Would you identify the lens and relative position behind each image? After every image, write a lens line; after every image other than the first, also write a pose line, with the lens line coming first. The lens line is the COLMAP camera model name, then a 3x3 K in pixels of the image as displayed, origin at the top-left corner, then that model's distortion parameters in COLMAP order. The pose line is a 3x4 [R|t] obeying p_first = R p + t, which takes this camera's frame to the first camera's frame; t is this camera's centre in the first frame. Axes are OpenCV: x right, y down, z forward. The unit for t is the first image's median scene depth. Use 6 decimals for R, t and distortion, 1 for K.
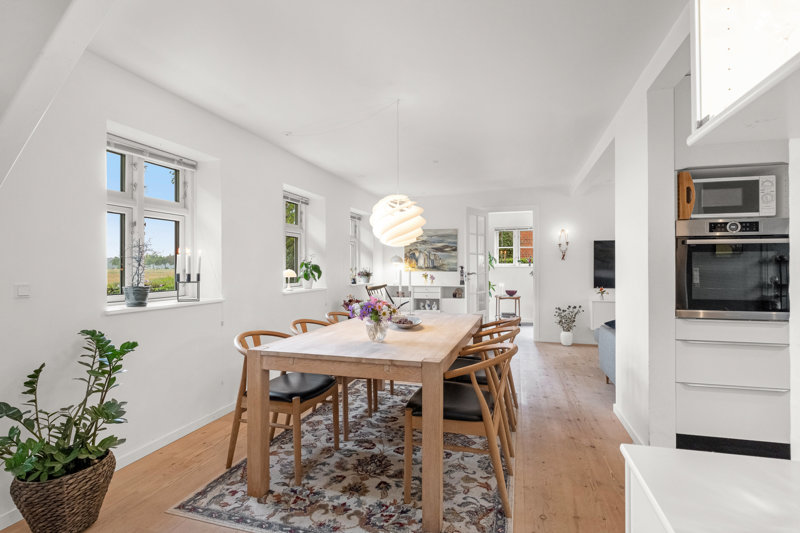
lens RADIAL K [[411.1, 0, 401.3], [0, 411.1, 264.5], [0, 0, 1]] dist [-0.000136, -0.000363]
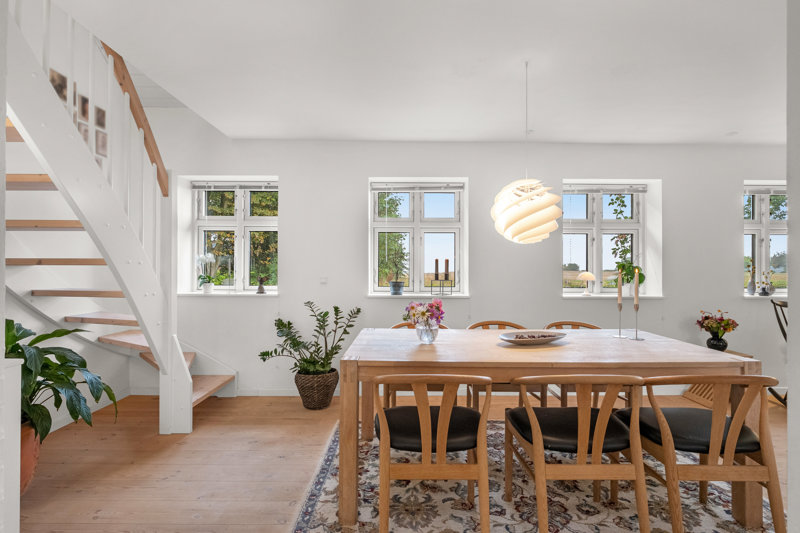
lens RADIAL K [[414.2, 0, 400.0], [0, 414.2, 266.5], [0, 0, 1]] dist [-0.000394, -0.000151]
pose [[0.268661, -0.004147, -0.963226, 0.752374], [0.000663, 0.999991, -0.004120, 0.005720], [0.963235, 0.000469, 0.268661, 0.570936]]
